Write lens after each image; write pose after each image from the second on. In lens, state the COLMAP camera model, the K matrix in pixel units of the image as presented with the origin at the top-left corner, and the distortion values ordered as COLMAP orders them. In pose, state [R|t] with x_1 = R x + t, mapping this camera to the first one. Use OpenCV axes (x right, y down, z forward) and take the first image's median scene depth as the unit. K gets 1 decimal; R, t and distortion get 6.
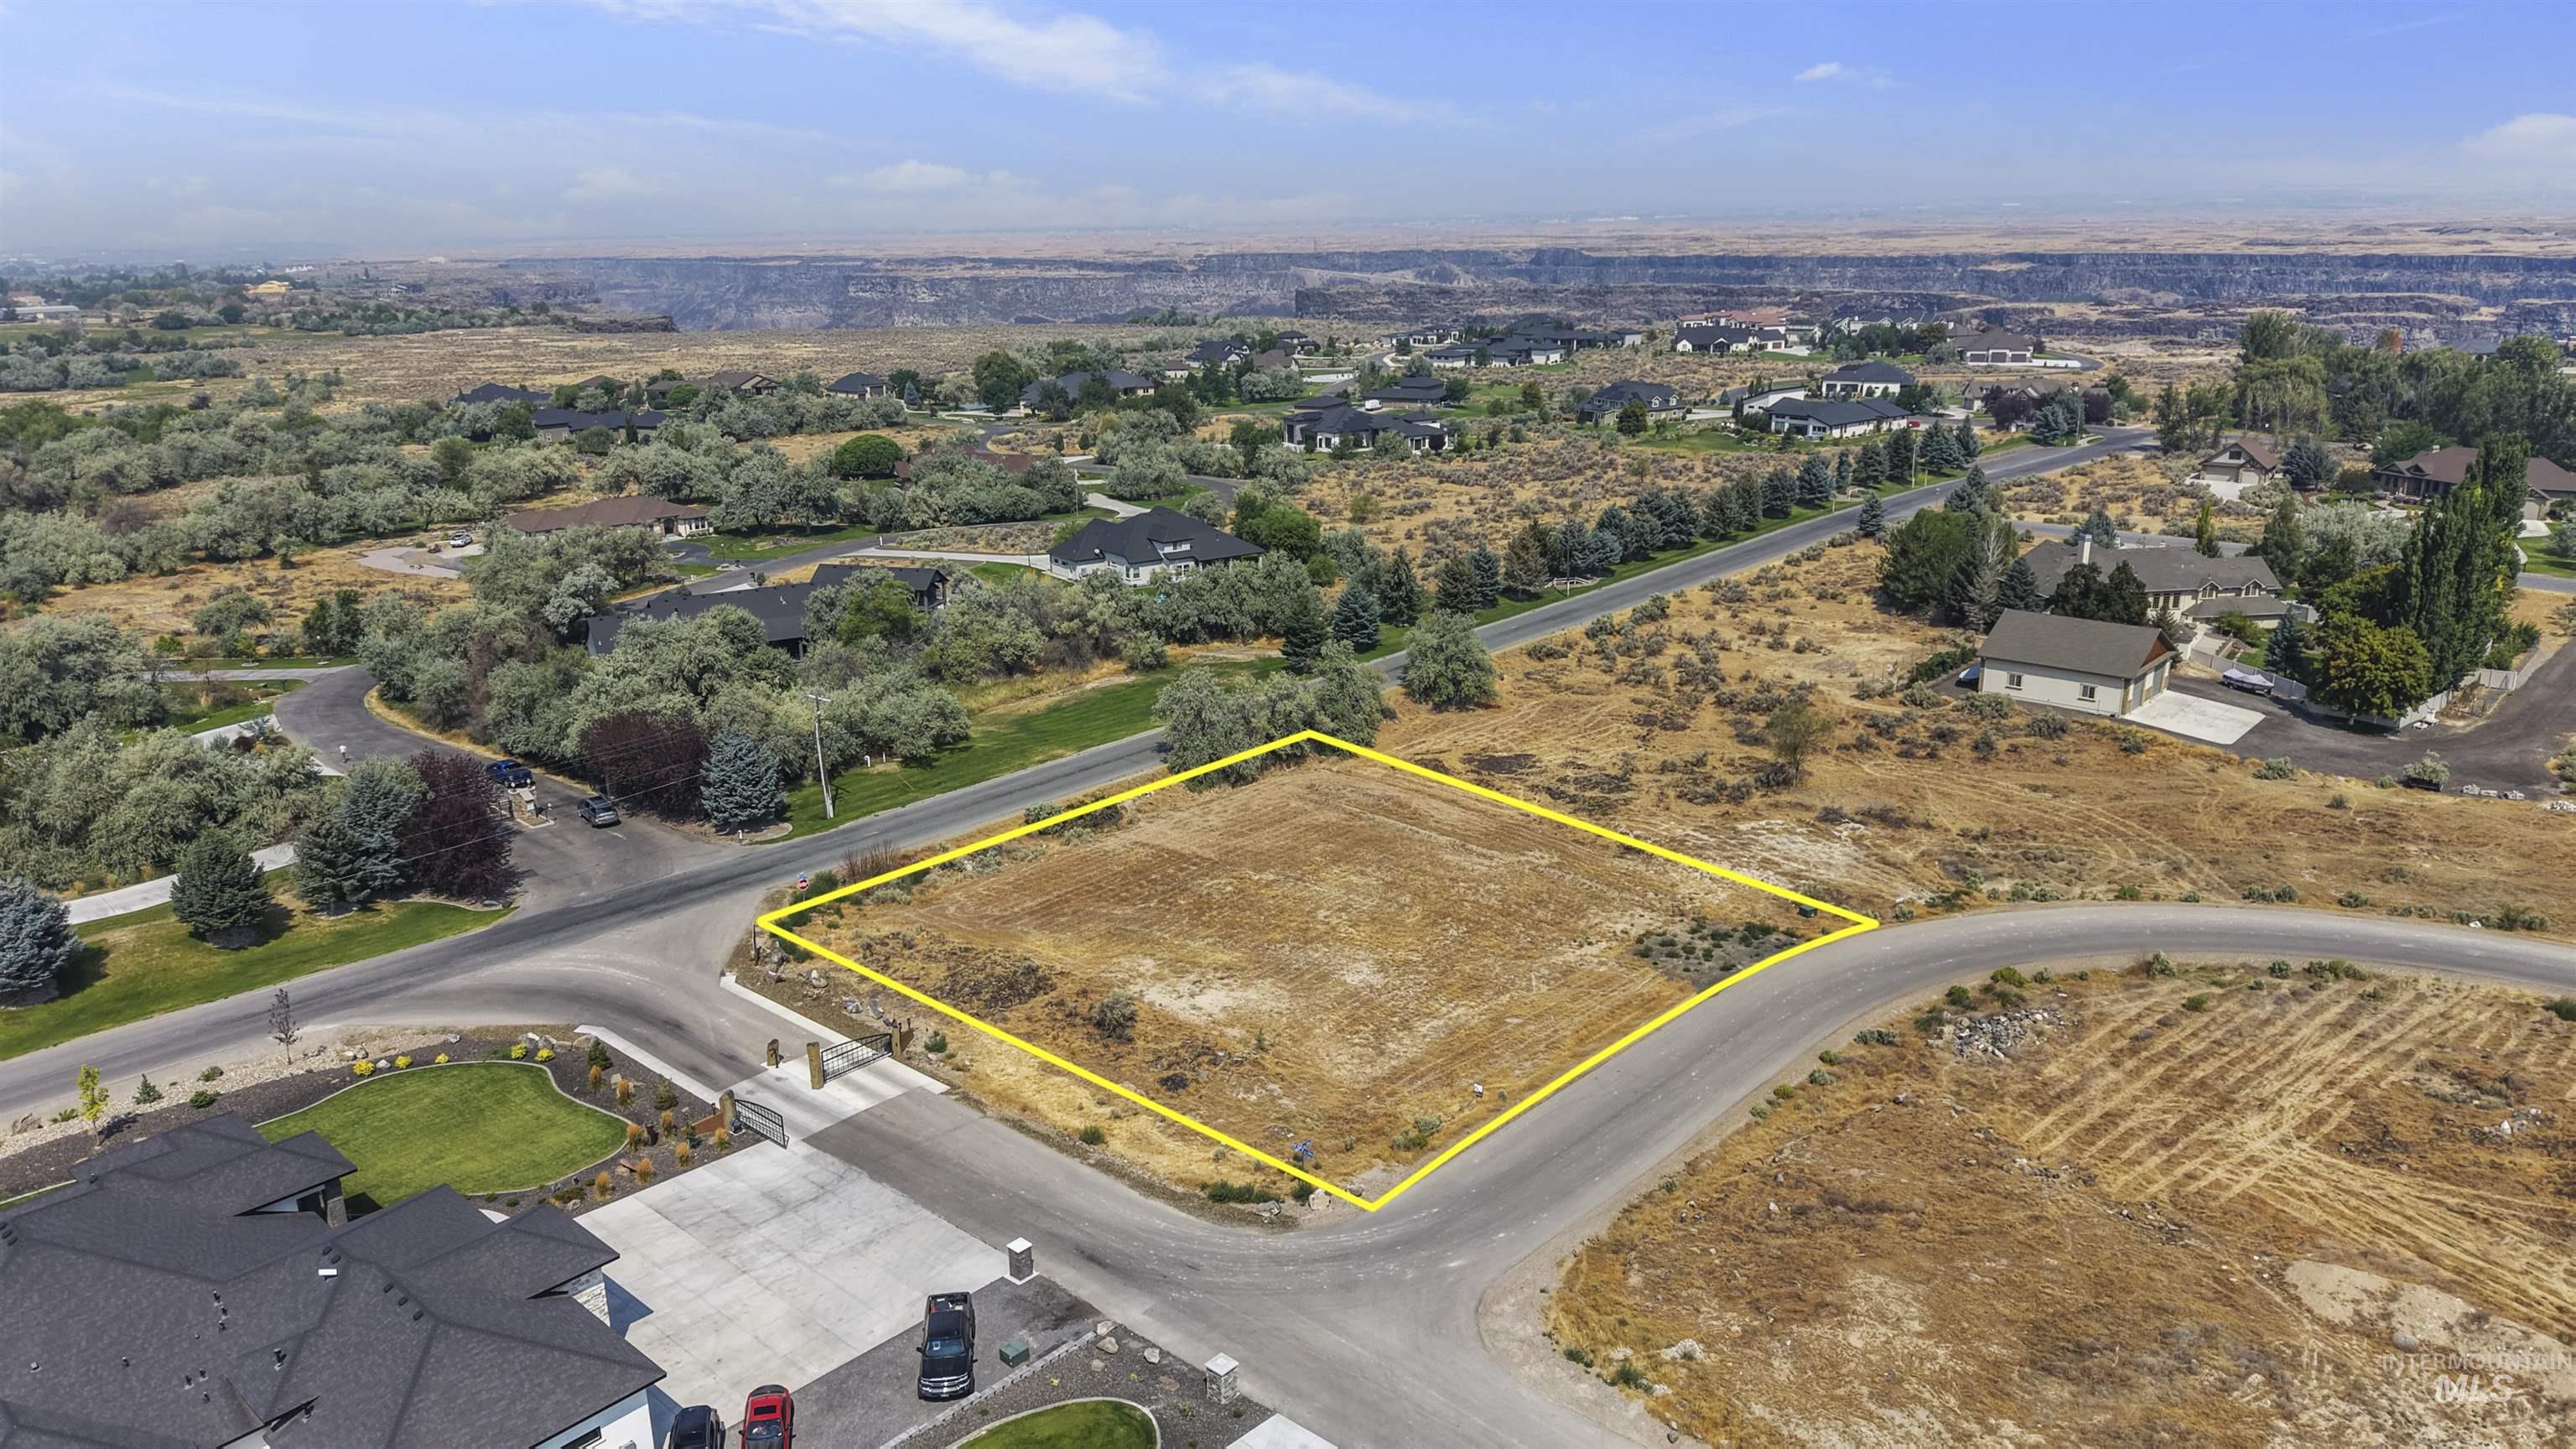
lens RADIAL K [[1720.5, 0, 1286.0], [0, 1720.5, 723.3], [0, 0, 1]] dist [0.034481, -0.037728]
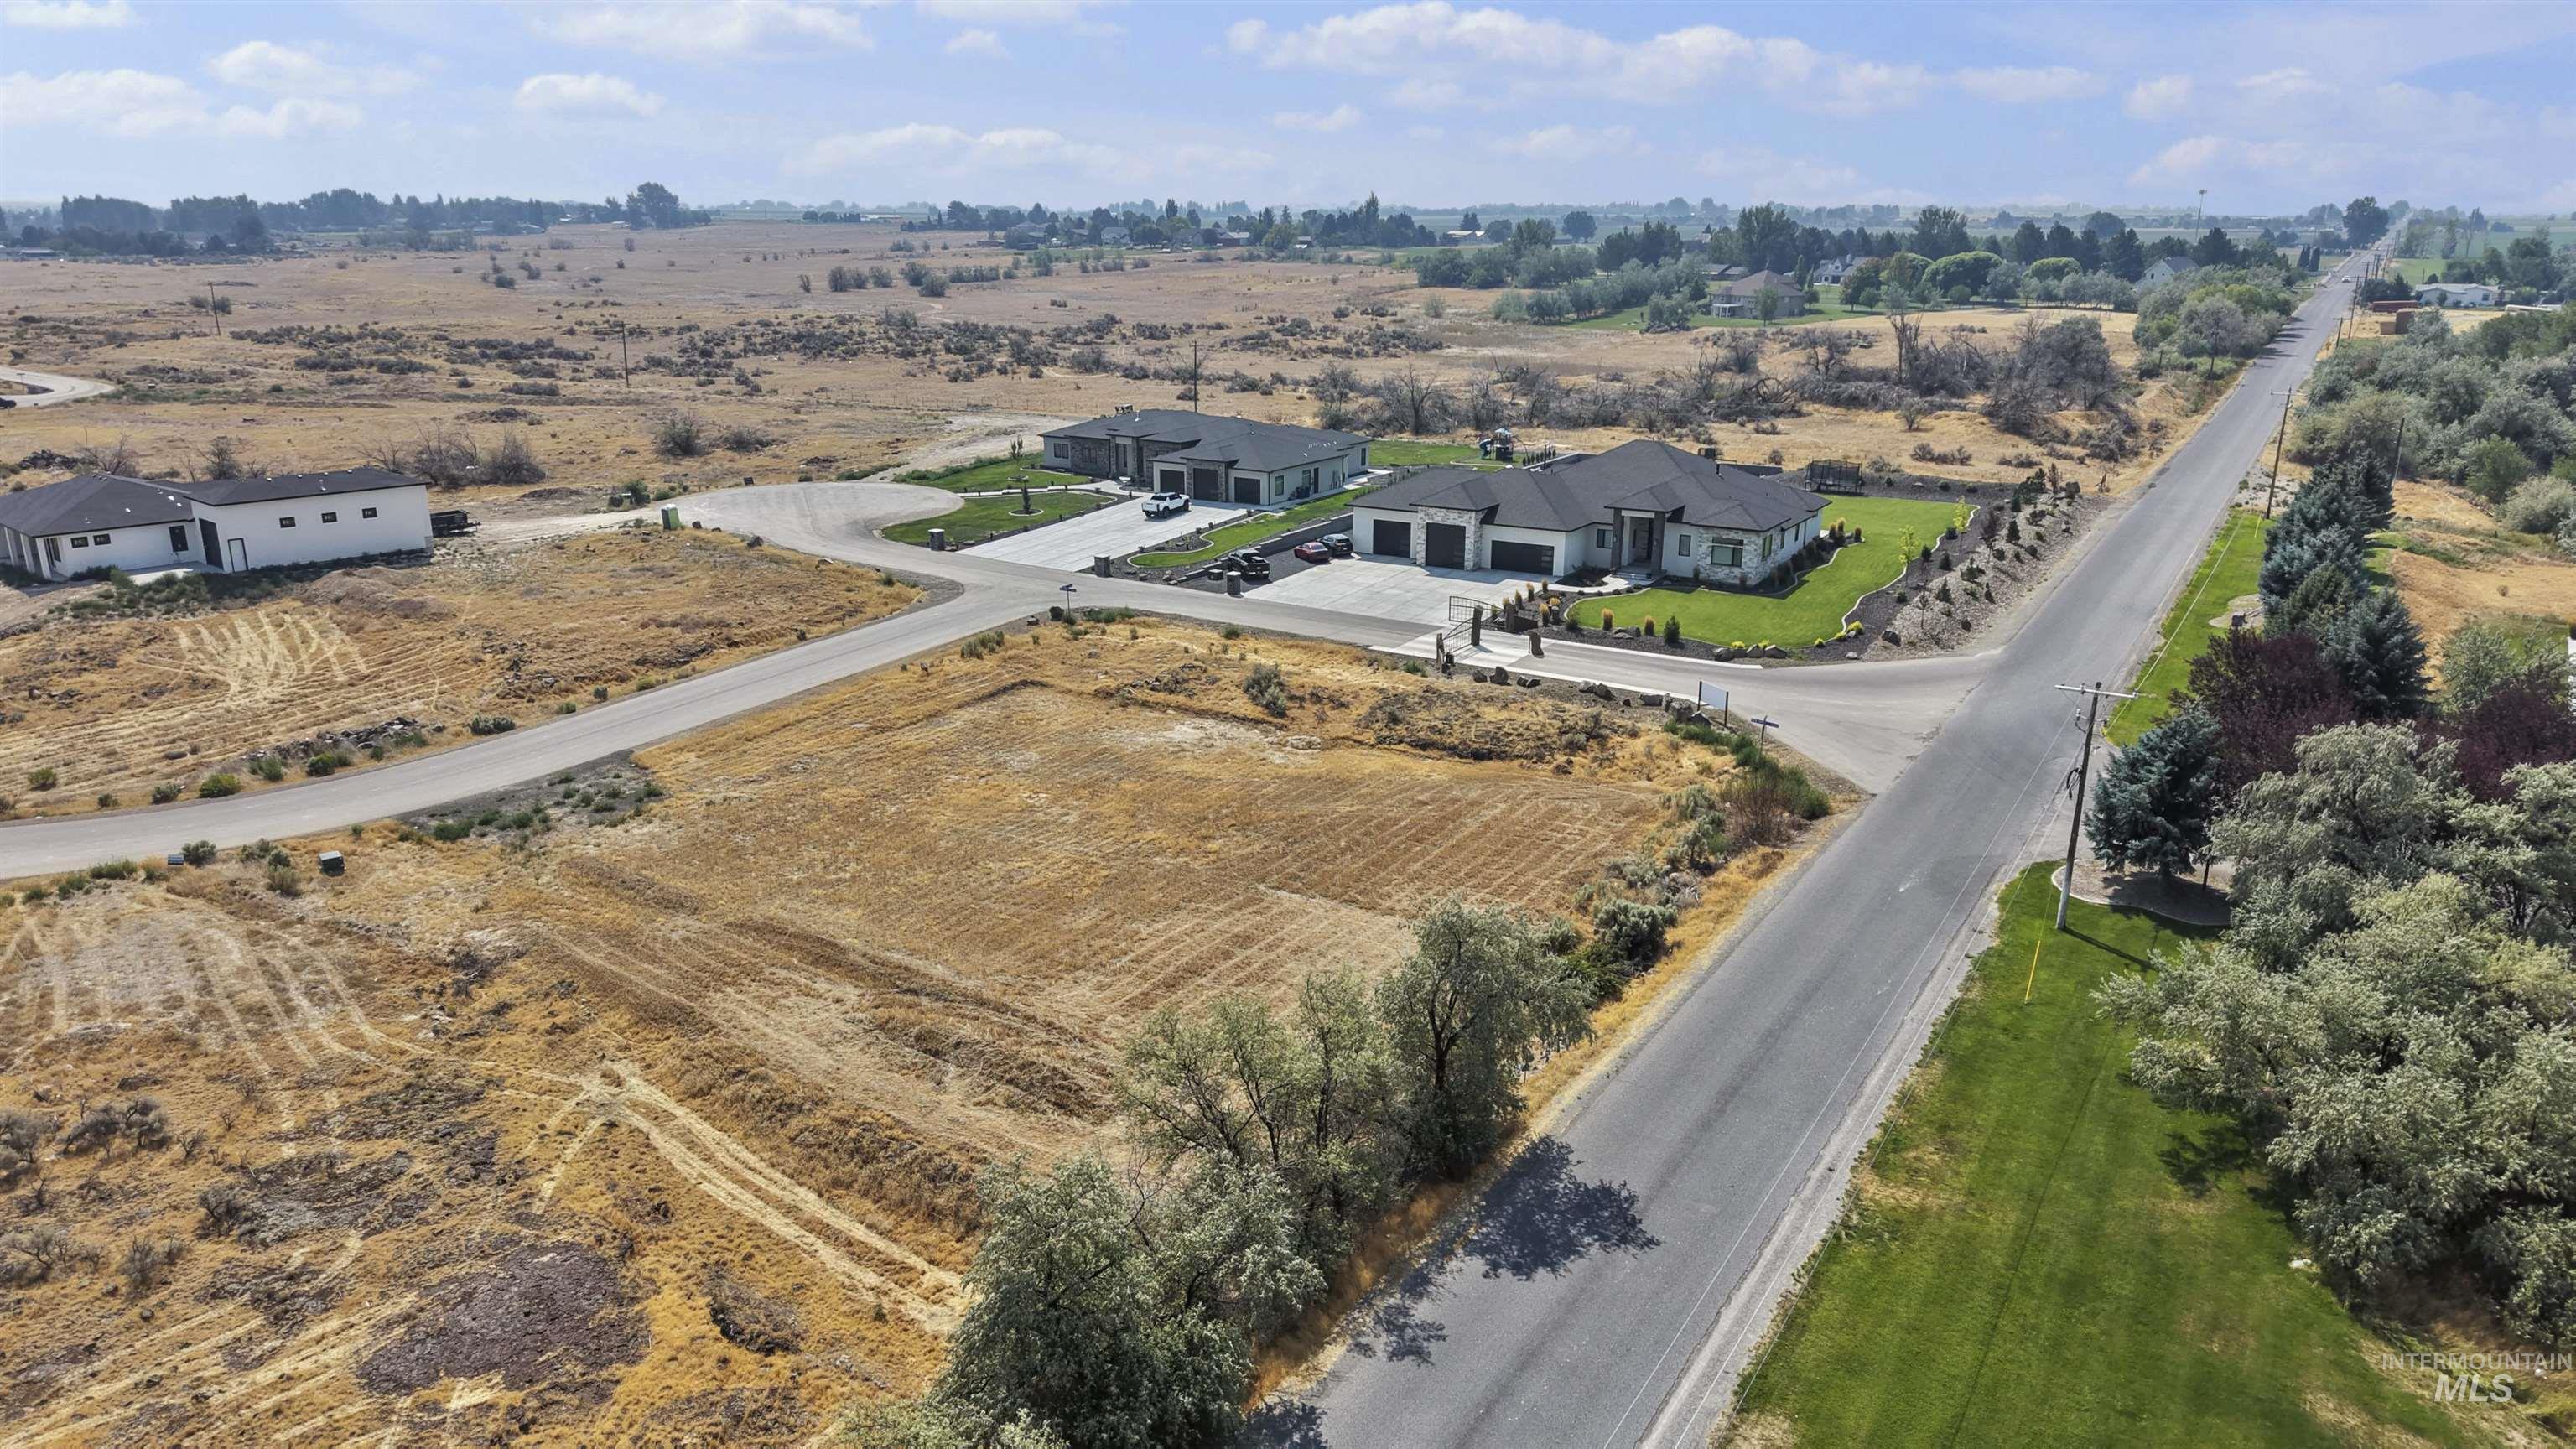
lens RADIAL K [[1720.5, 0, 1286.0], [0, 1720.5, 723.3], [0, 0, 1]] dist [0.034481, -0.037728]
pose [[-0.985257, 0.059220, -0.160505, 0.030366], [-0.037462, 0.840728, 0.540159, -0.208217], [0.166929, 0.538209, -0.826115, 1.068295]]
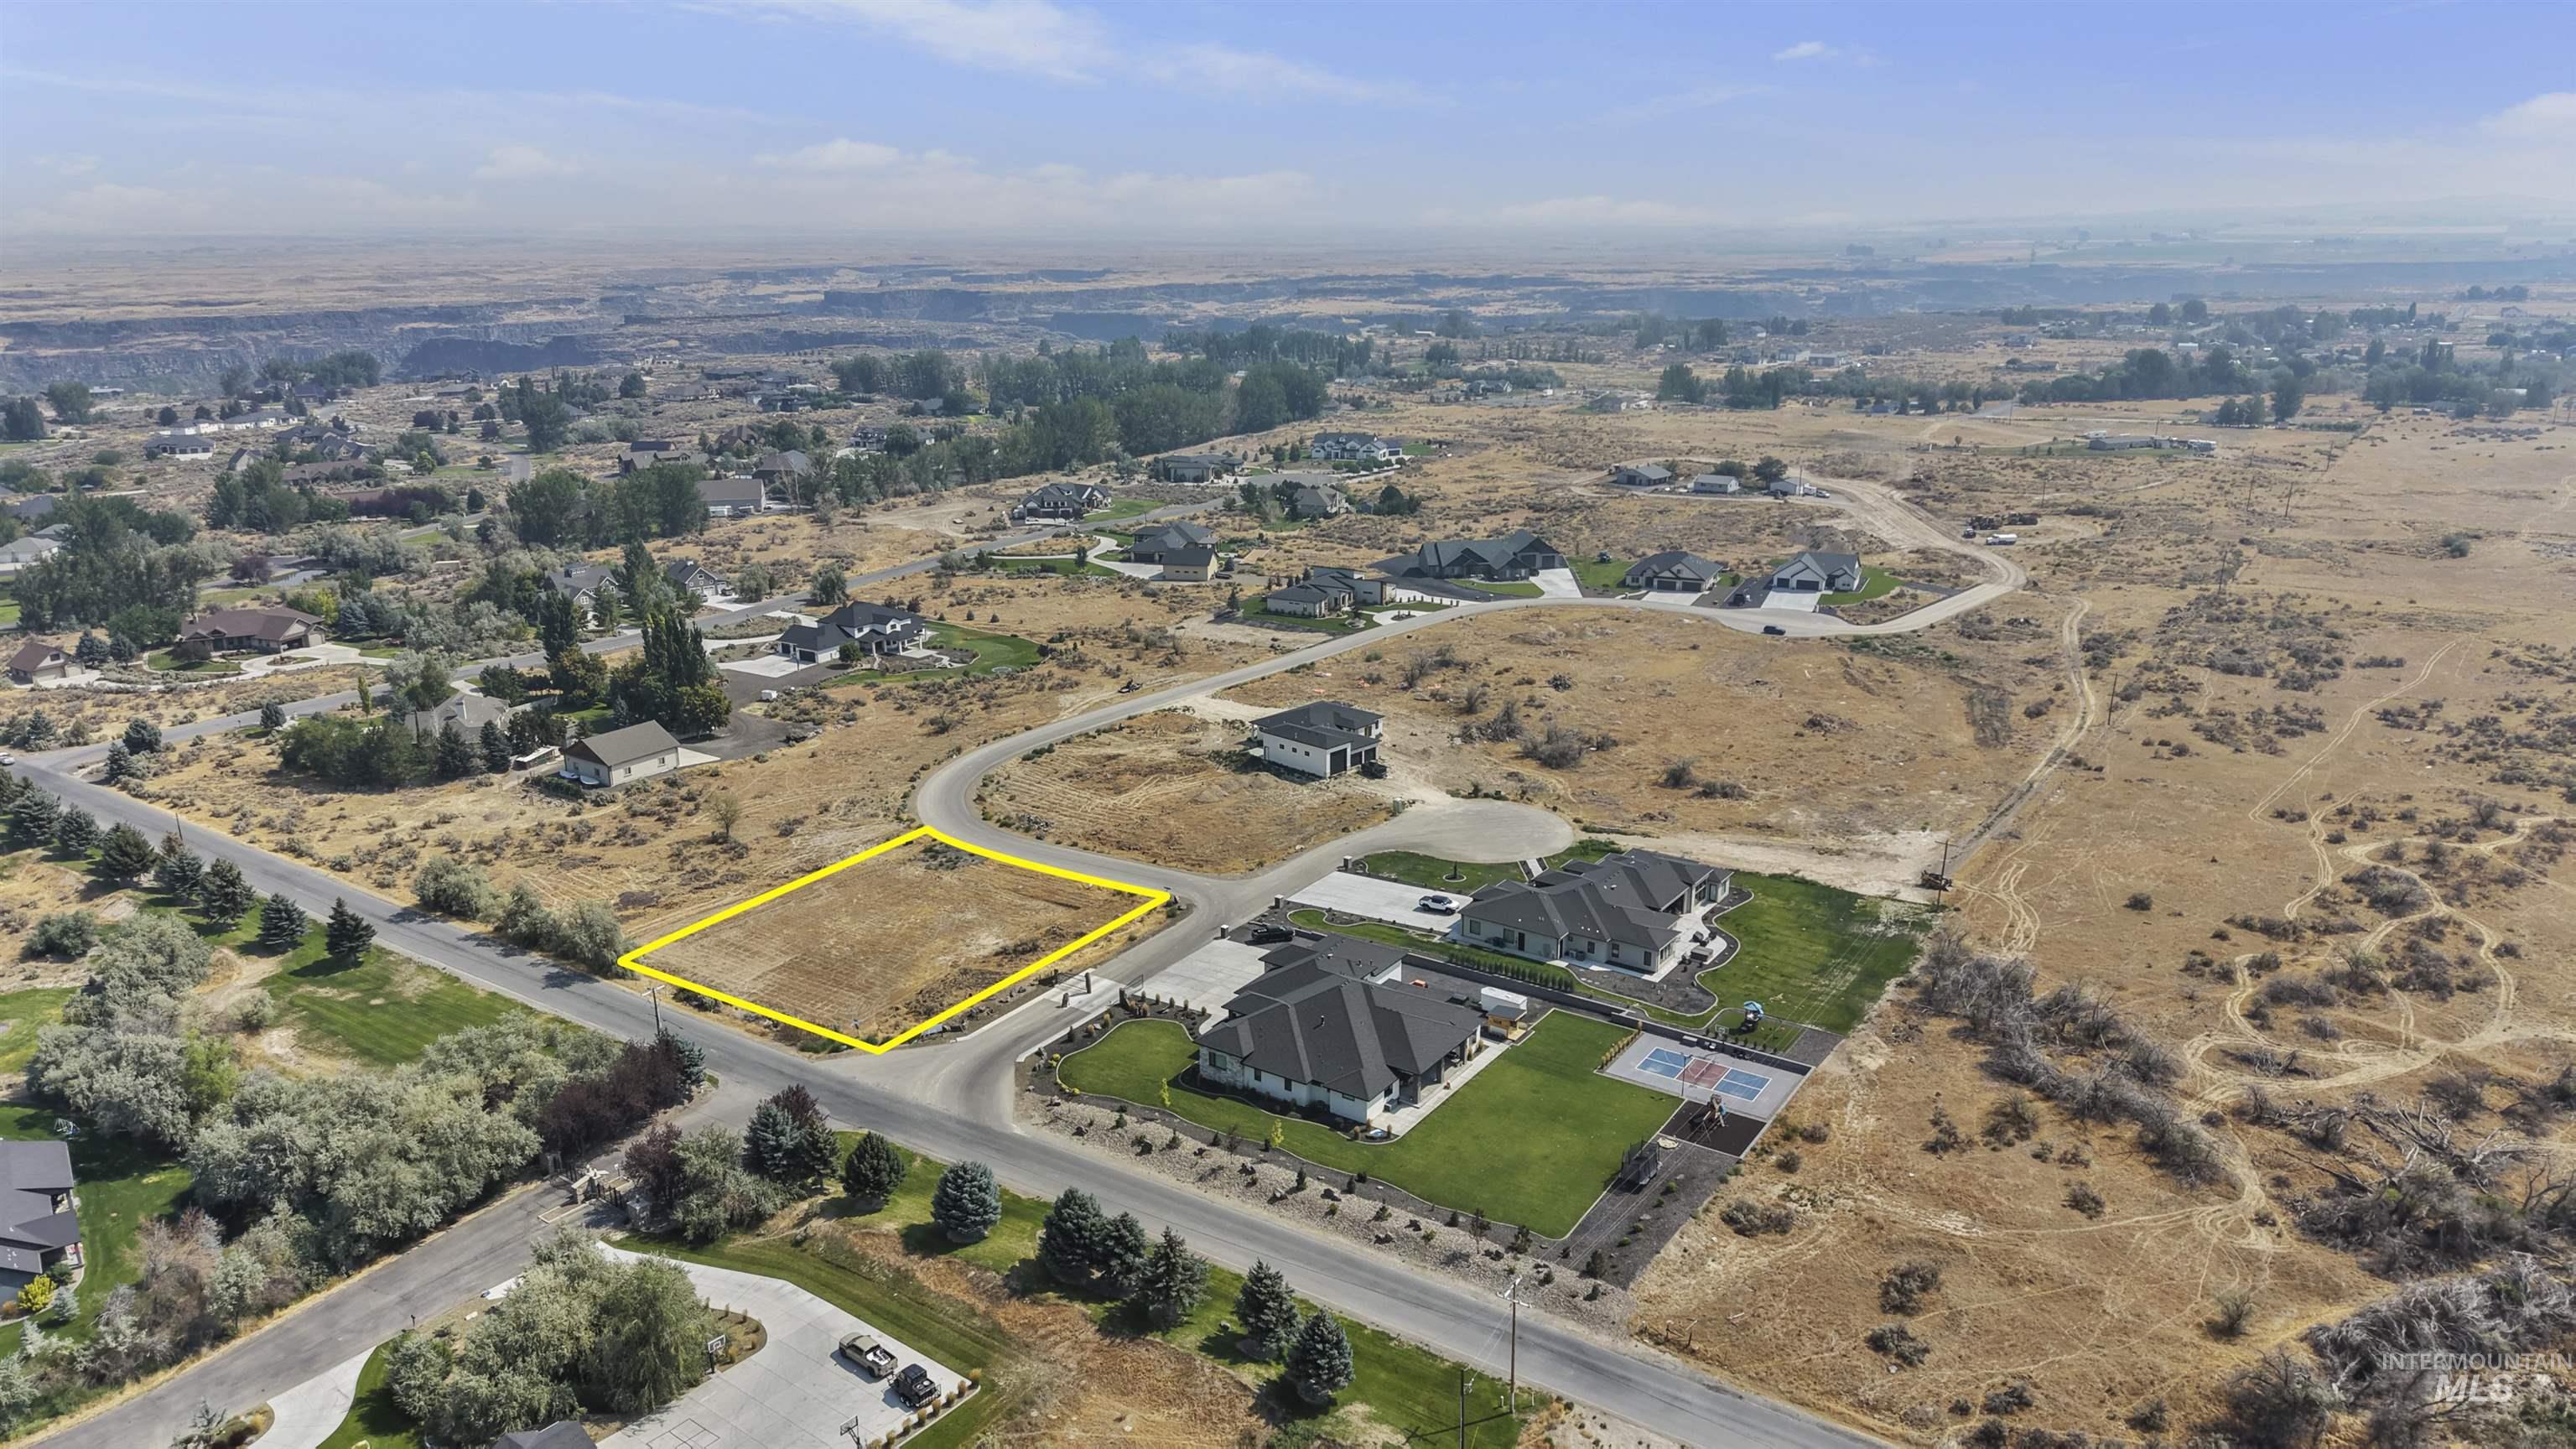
lens RADIAL K [[1725.3, 0, 1285.9], [0, 1725.3, 686.1], [0, 0, 1]] dist [0.076865, -0.118761]
pose [[-0.130964, -0.241751, 0.961460, -1.251200], [0.286618, 0.919165, 0.270157, -0.363090], [-0.949051, 0.310952, -0.051087, 0.400312]]
